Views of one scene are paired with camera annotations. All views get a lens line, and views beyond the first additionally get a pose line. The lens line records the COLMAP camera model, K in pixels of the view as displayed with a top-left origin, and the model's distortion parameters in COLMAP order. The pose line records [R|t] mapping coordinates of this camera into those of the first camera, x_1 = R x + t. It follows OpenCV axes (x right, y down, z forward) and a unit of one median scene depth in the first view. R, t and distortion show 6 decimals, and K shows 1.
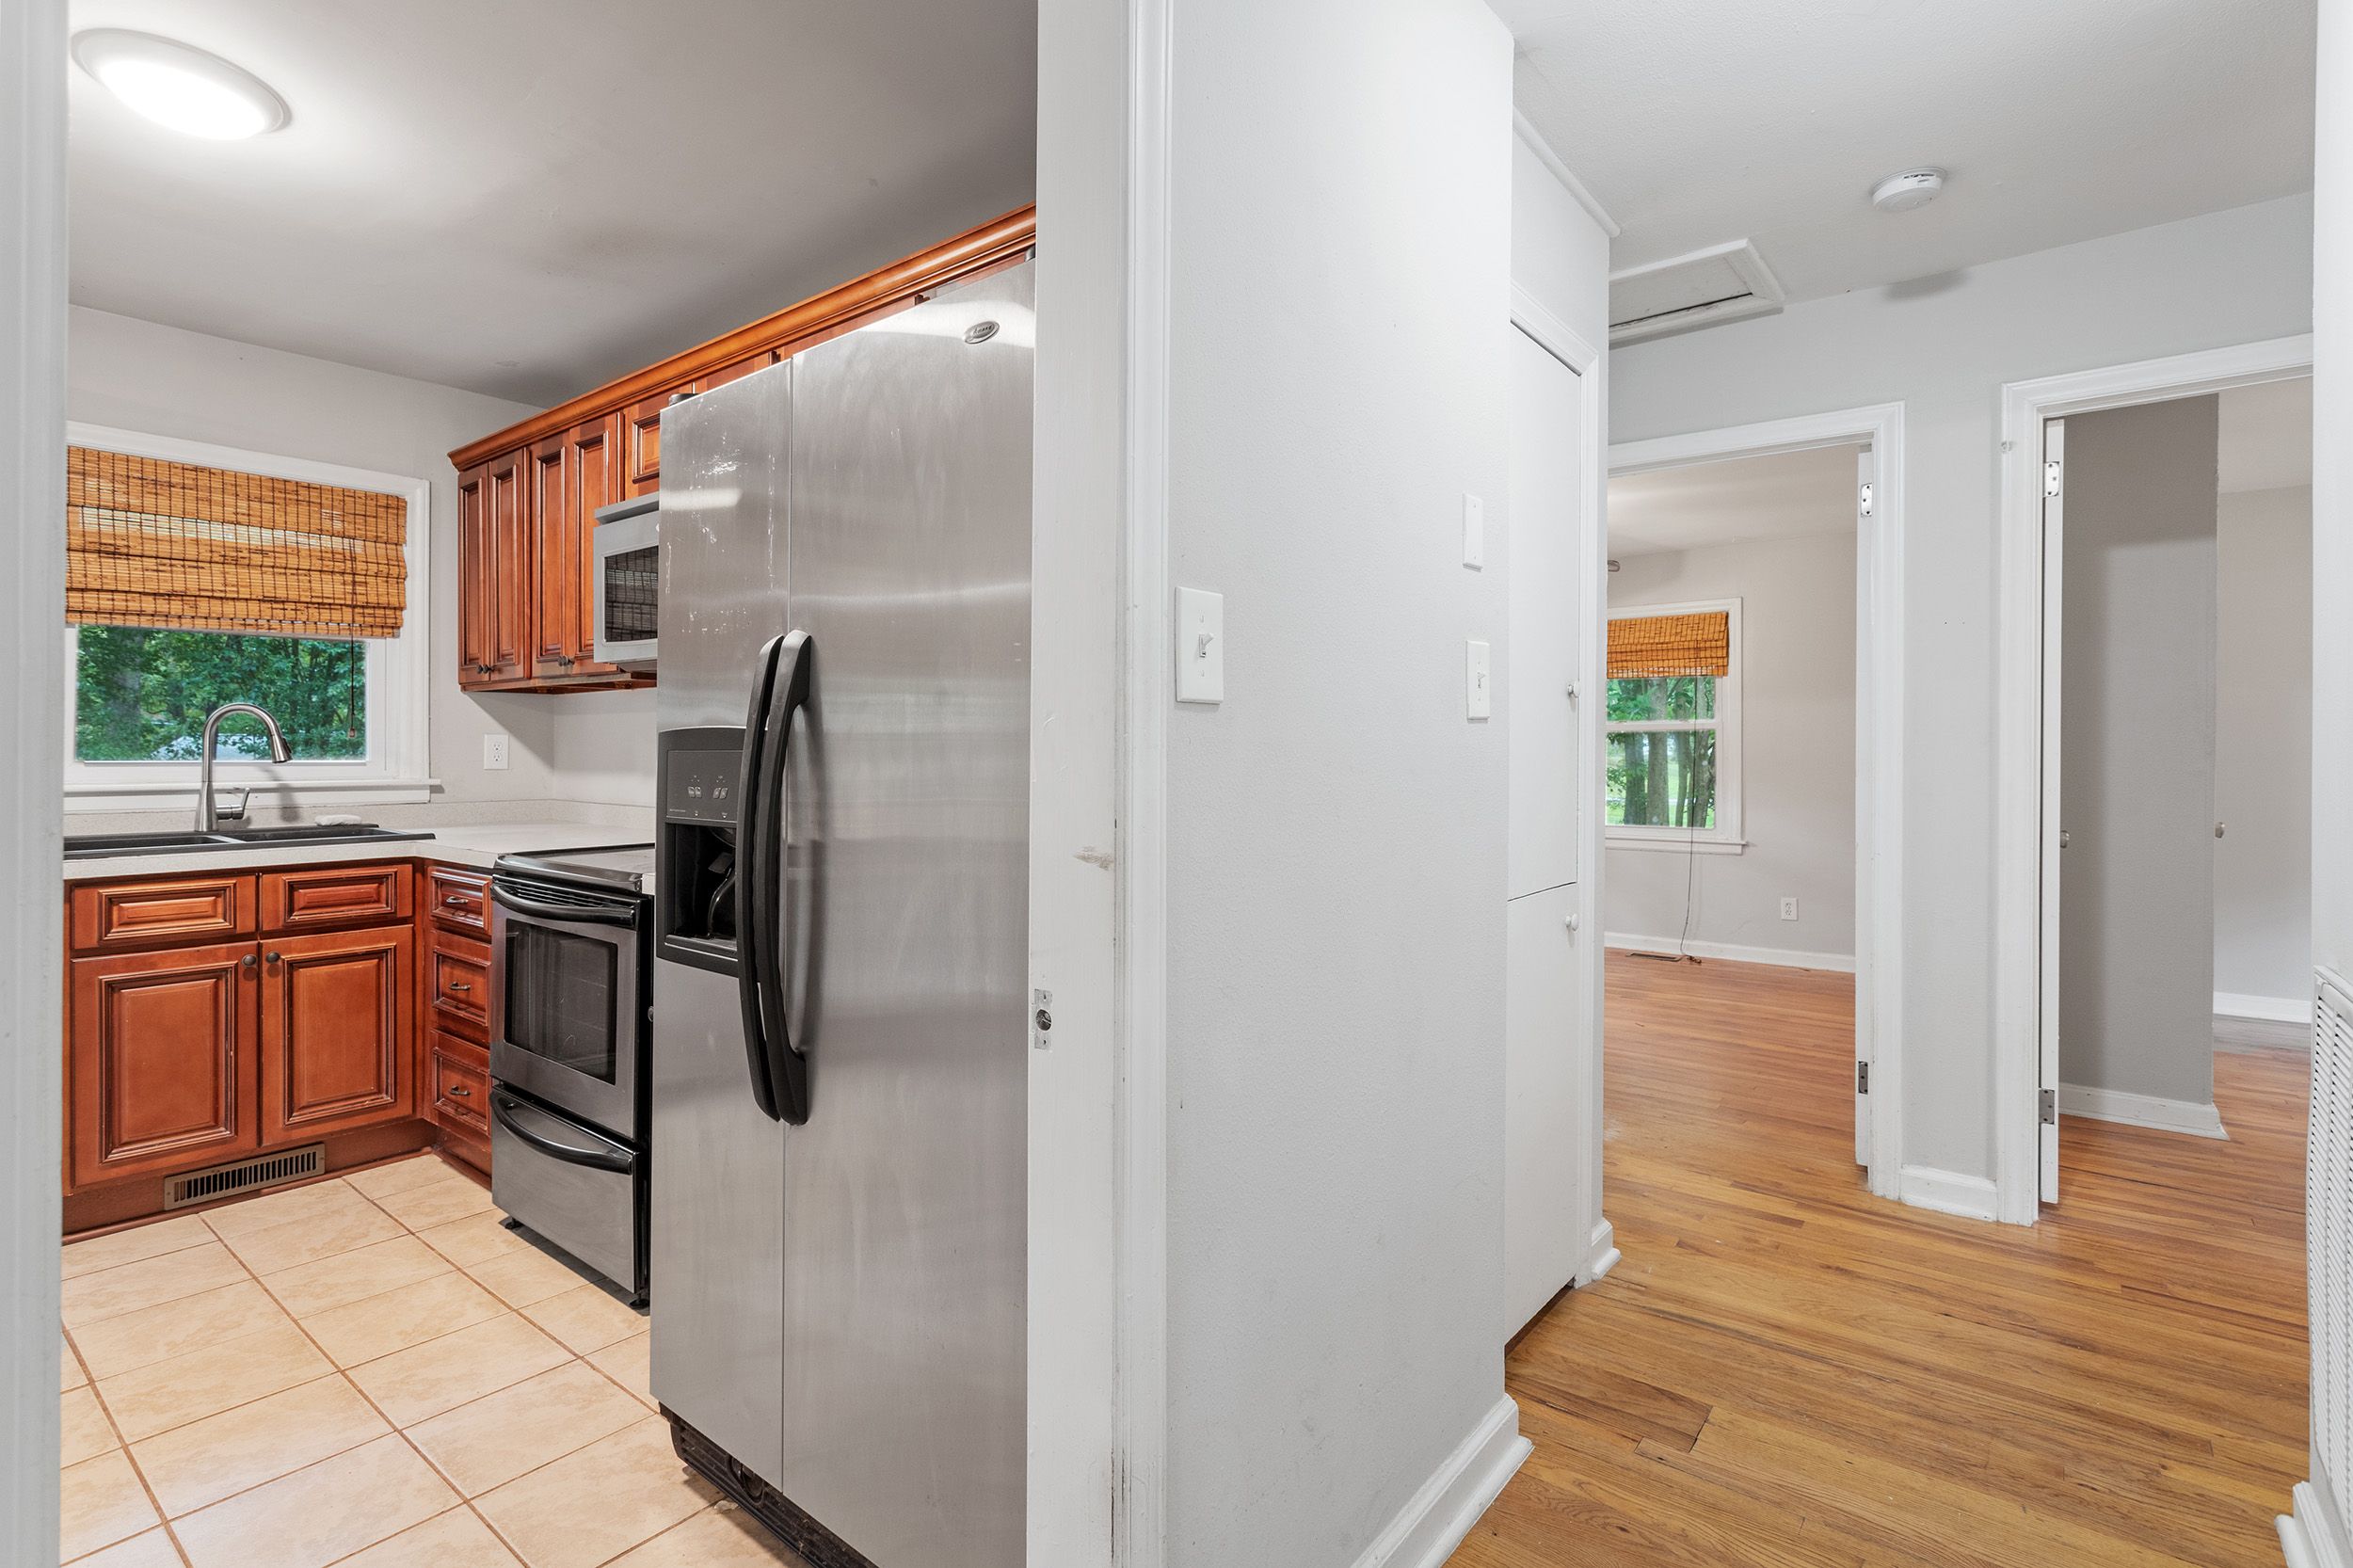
lens RADIAL K [[1124.6, 0, 1170.1], [0, 1124.6, 755.2], [0, 0, 1]] dist [0.004549, -0.000603]
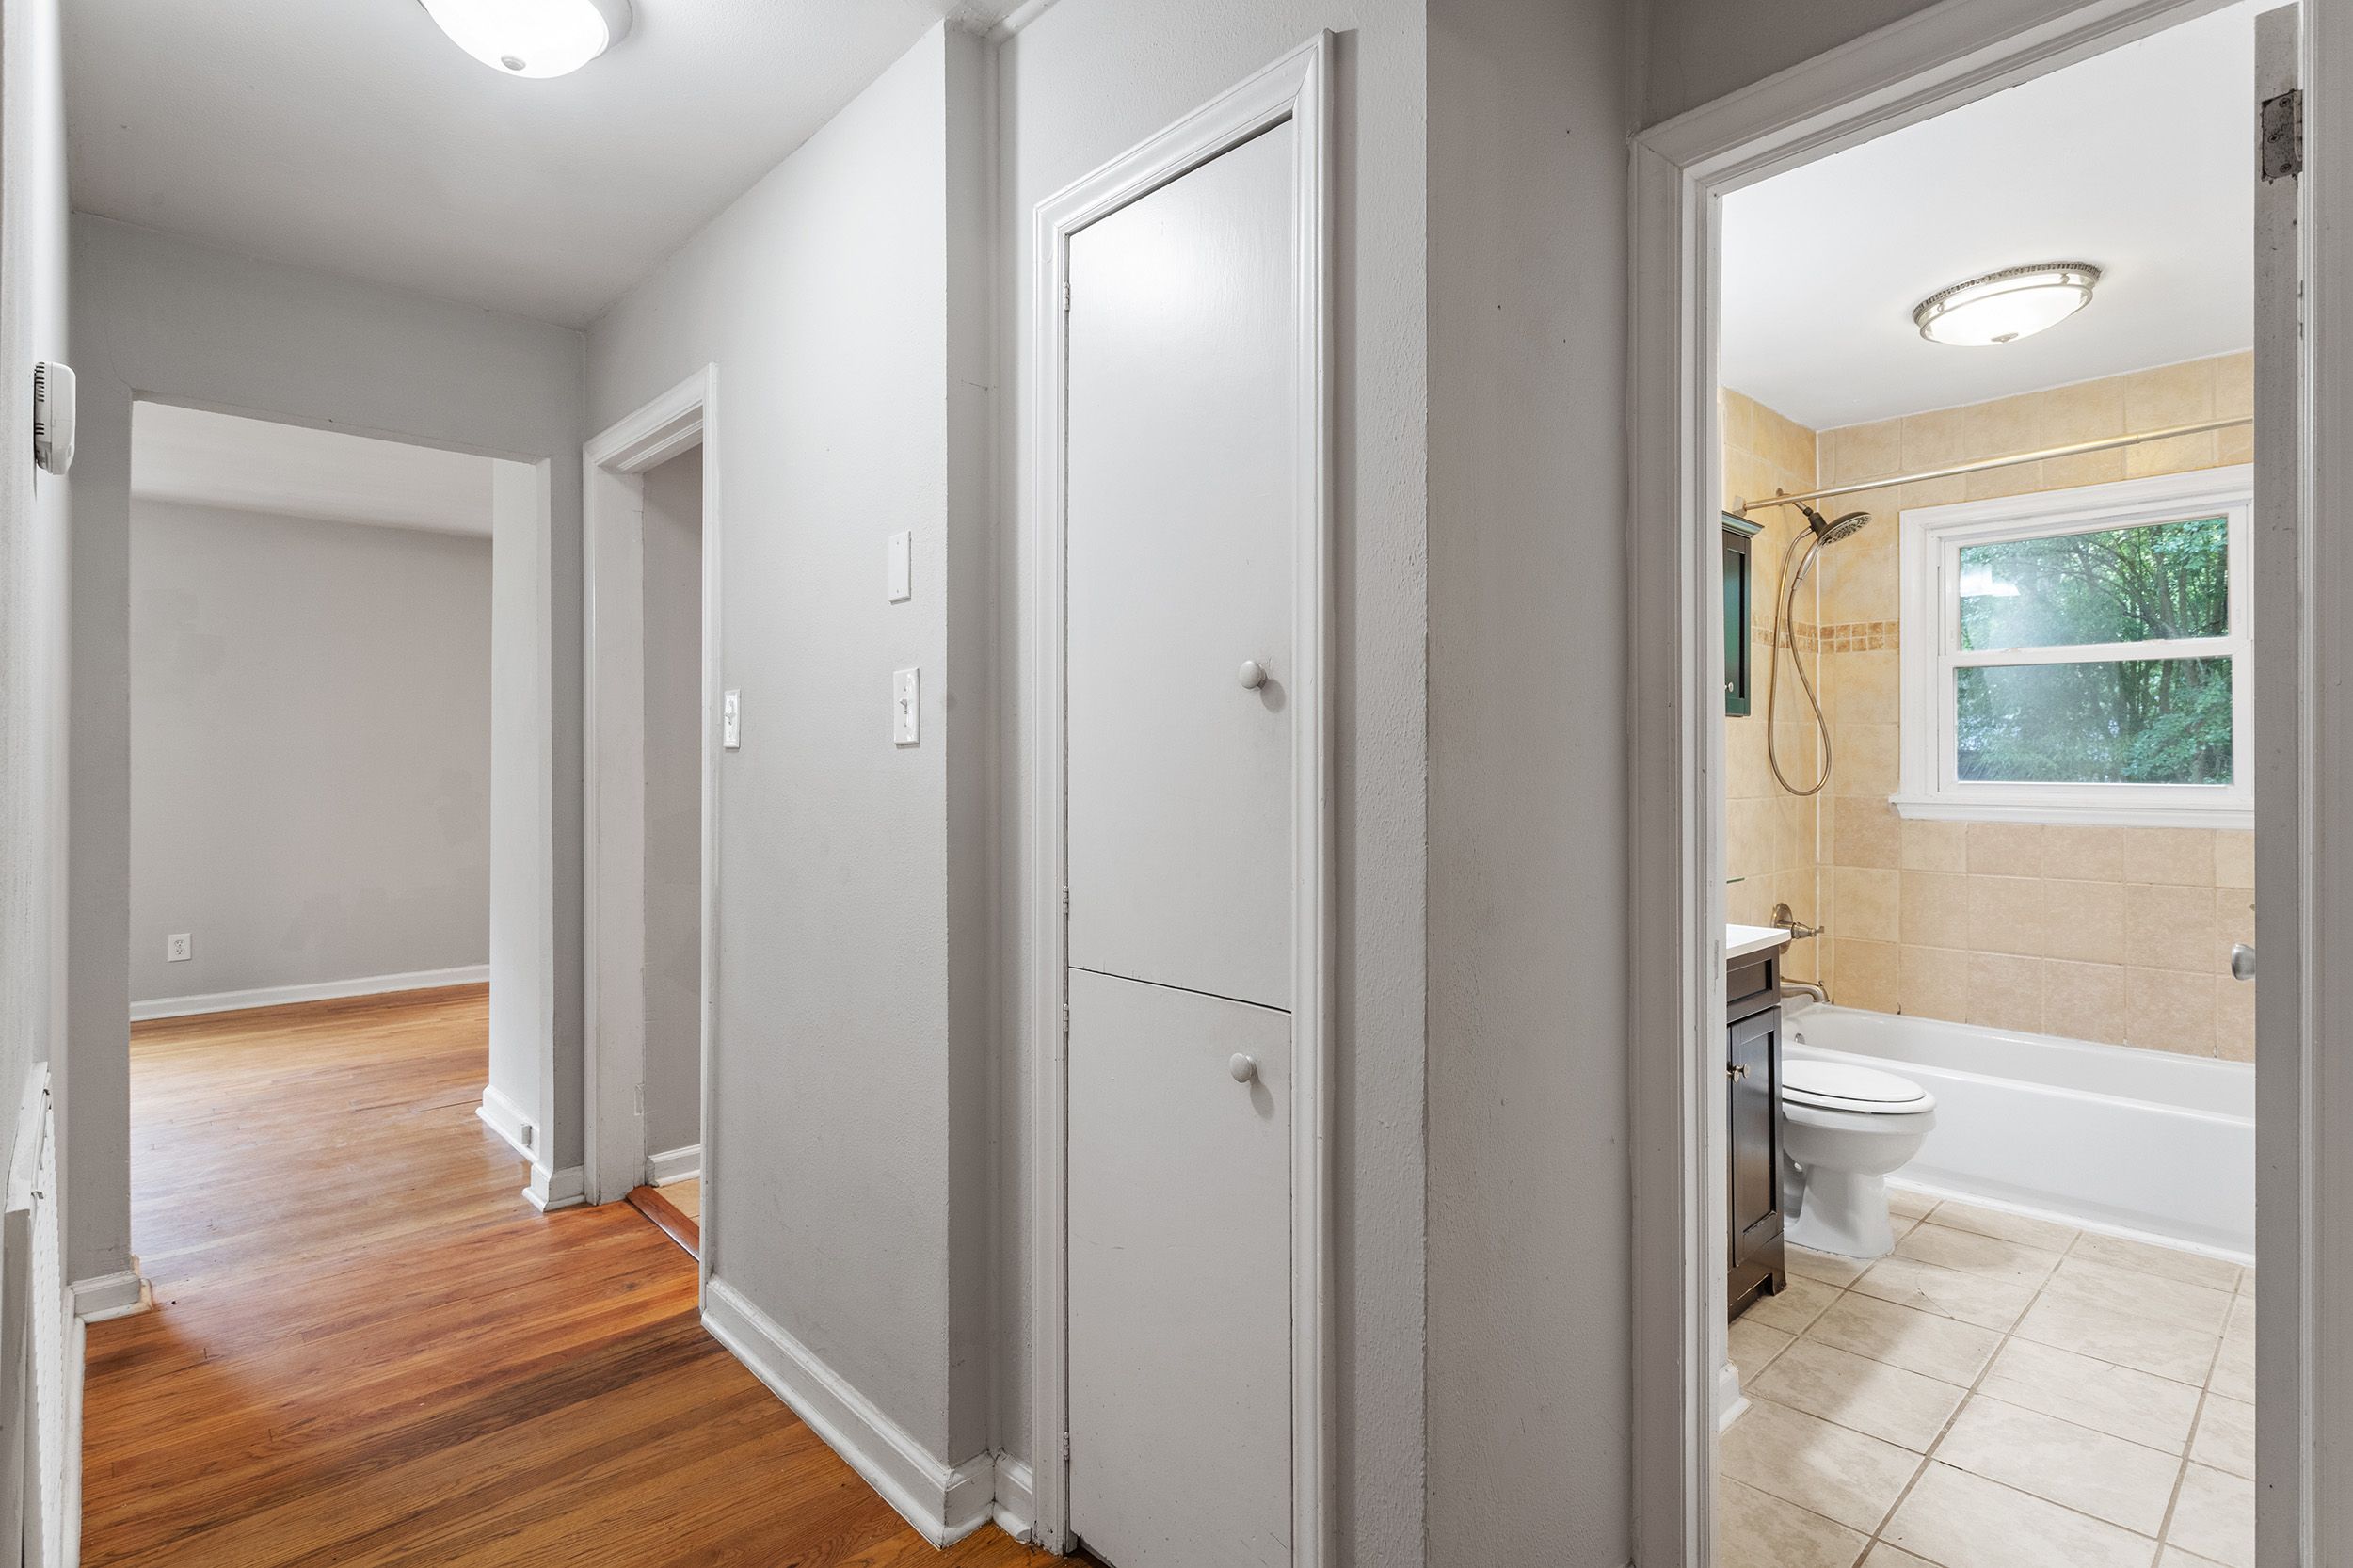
lens RADIAL K [[1135.1, 0, 1175.2], [0, 1135.1, 773.5], [0, 0, 1]] dist [0.000083, 0.000528]
pose [[-0.144725, -0.003566, -0.989465, 0.941795], [-0.003262, 0.999990, -0.003127, -0.002548], [0.989467, 0.002775, -0.144735, 1.037858]]
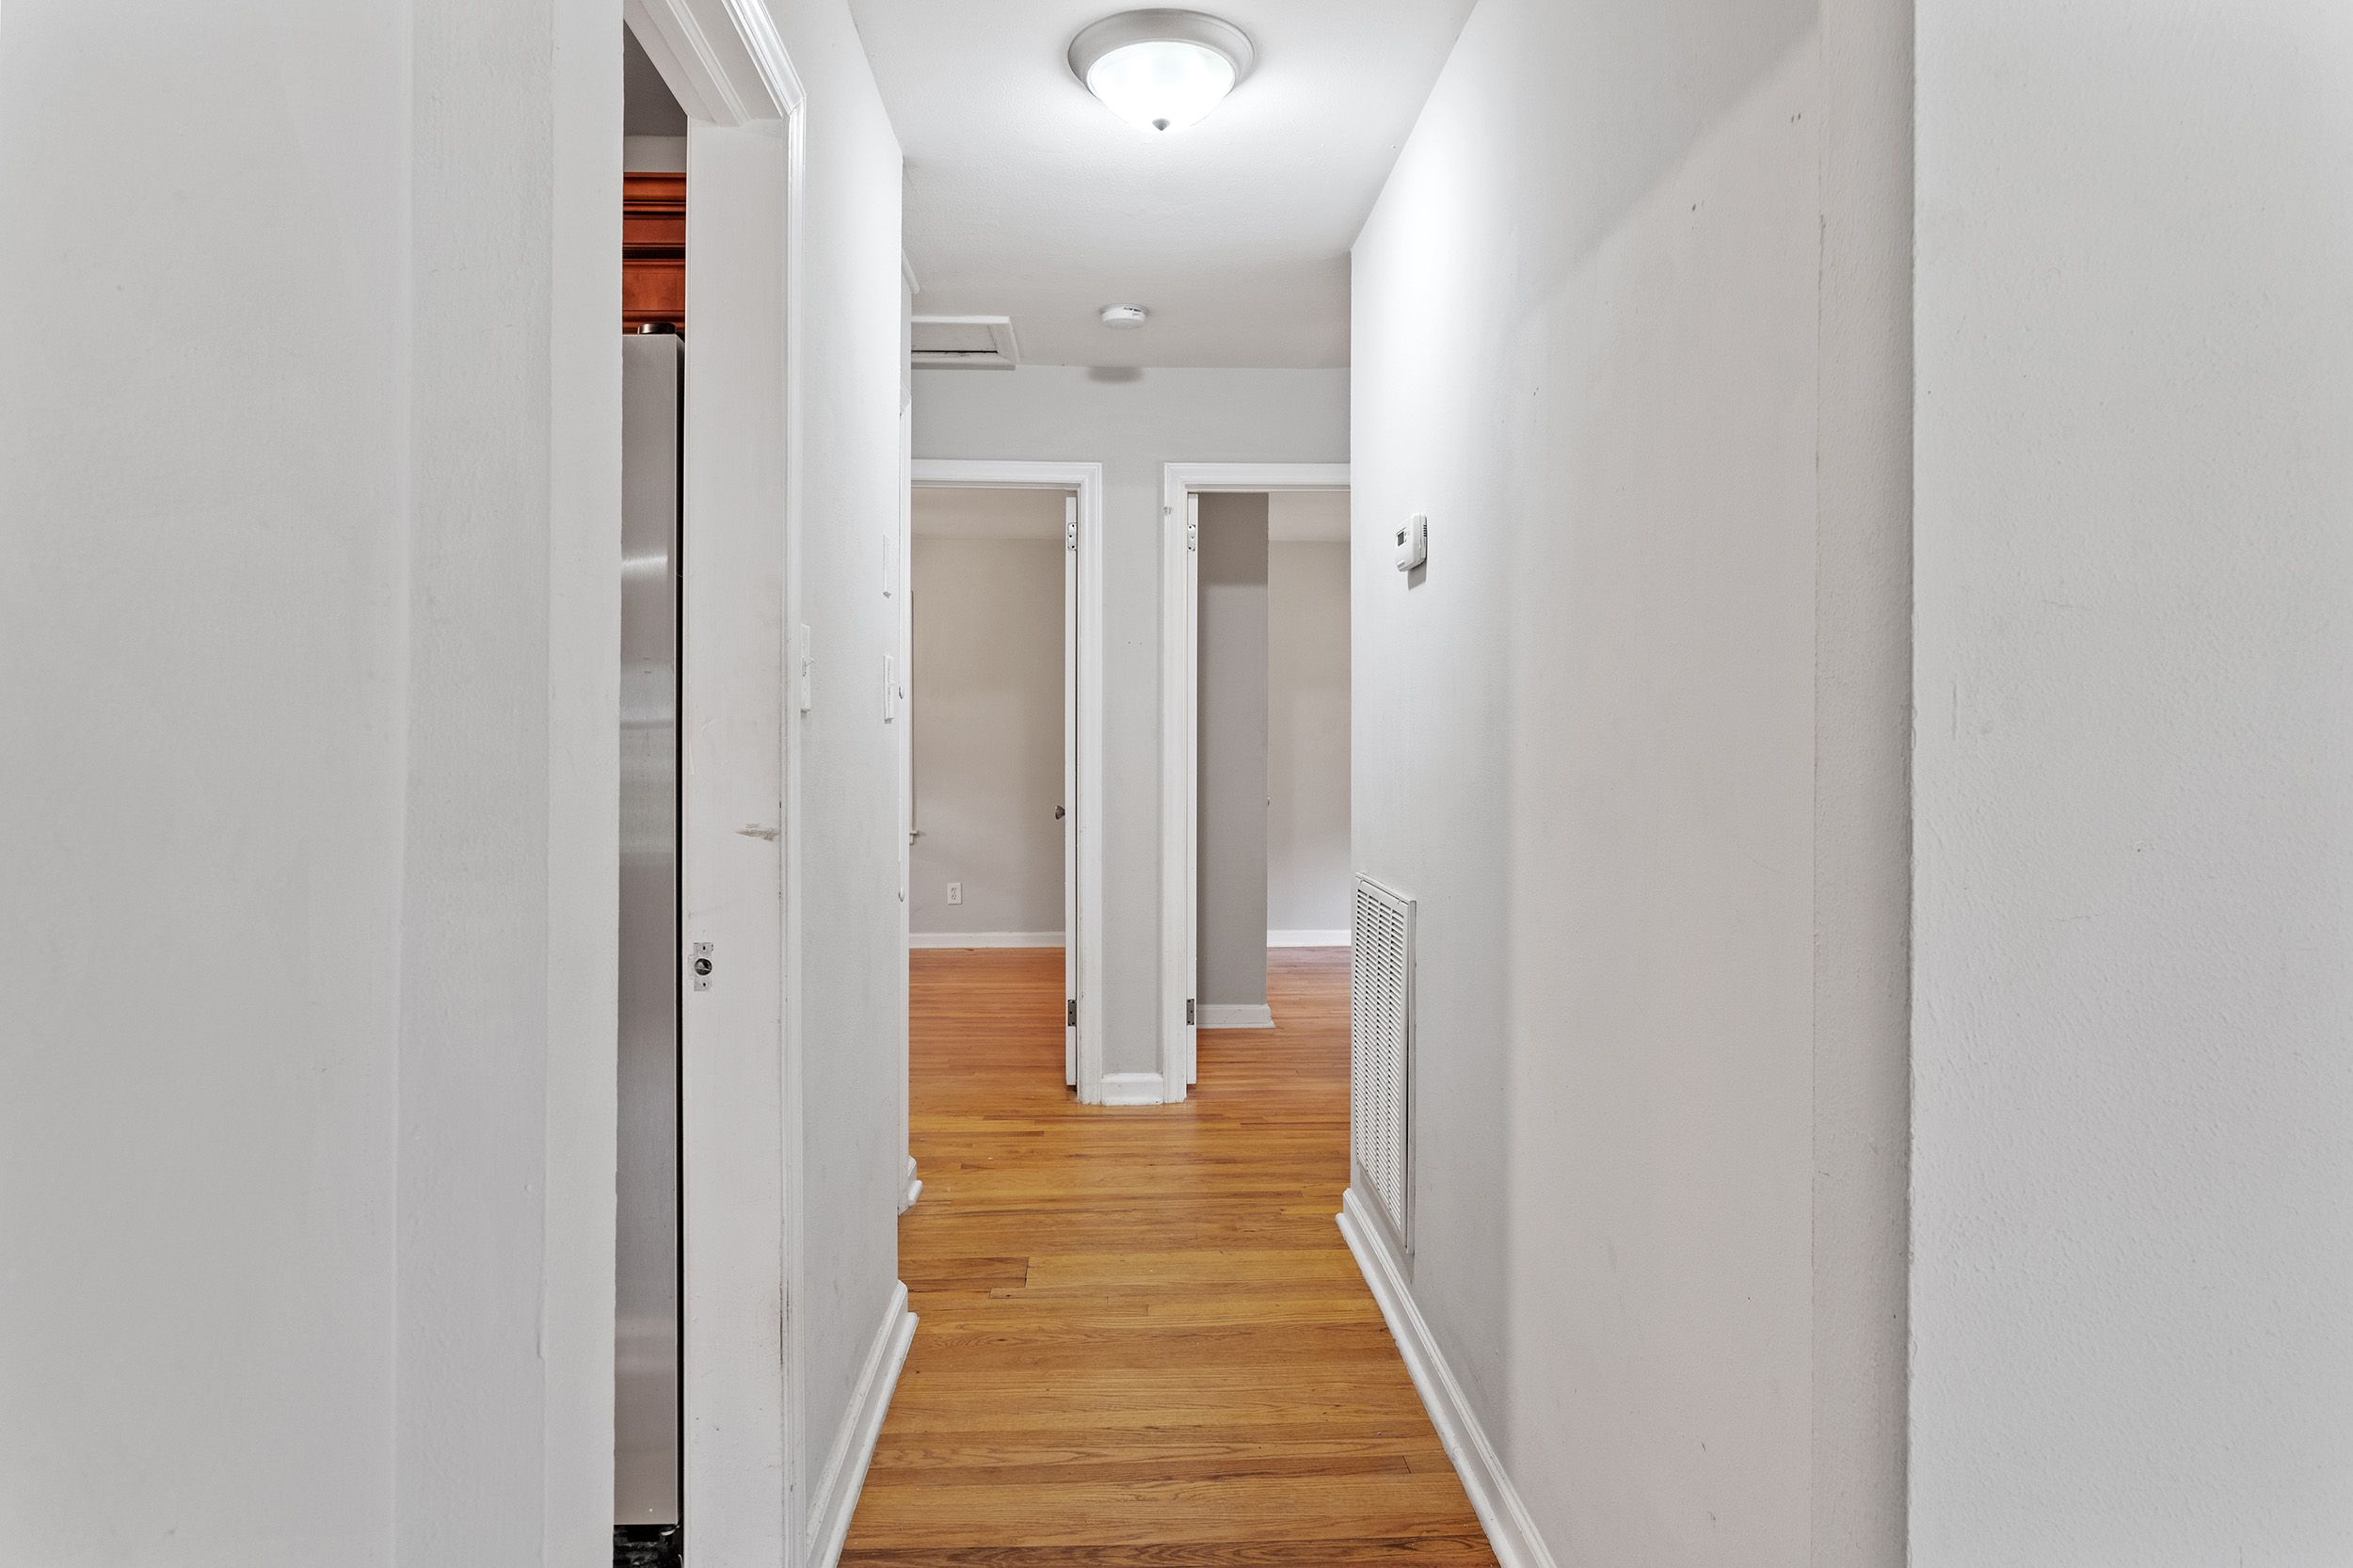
lens RADIAL K [[1377.1, 0, 1175.4], [0, 1377.1, 754.0], [0, 0, 1]] dist [-0.001207, 0.000087]
pose [[0.749861, -0.007496, 0.661553, -0.353017], [0.003519, 0.999967, 0.007342, -0.003956], [-0.661586, -0.003177, 0.749862, -0.233710]]
